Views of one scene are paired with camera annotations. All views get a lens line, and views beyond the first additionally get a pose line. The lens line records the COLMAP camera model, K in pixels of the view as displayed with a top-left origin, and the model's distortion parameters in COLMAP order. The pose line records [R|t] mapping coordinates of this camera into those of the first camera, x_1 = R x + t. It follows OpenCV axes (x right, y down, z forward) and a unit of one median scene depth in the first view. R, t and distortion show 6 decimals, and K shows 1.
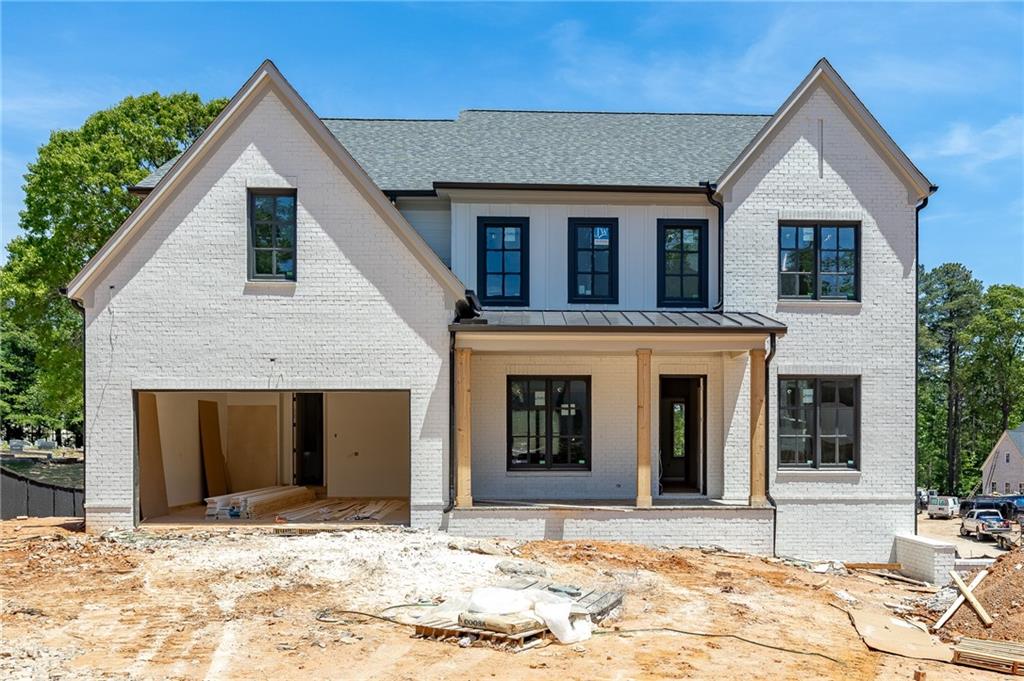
lens RADIAL K [[625.6, 0, 512.0], [0, 625.6, 314.2], [0, 0, 1]] dist [0.004523, 0.001439]
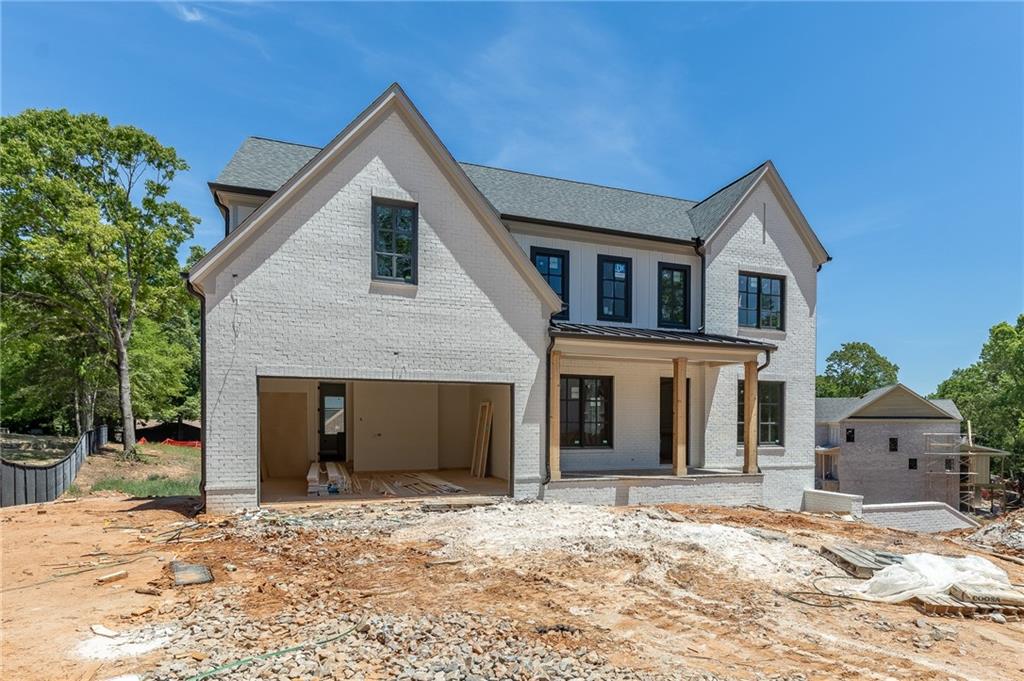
lens RADIAL K [[455.7, 0, 517.9], [0, 455.7, 341.2], [0, 0, 1]] dist [0.012543, -0.004393]
pose [[0.965123, 0.051281, 0.256725, -0.368831], [-0.057142, 0.998247, 0.015417, 0.025235], [-0.255484, -0.029550, 0.966362, 0.150764]]
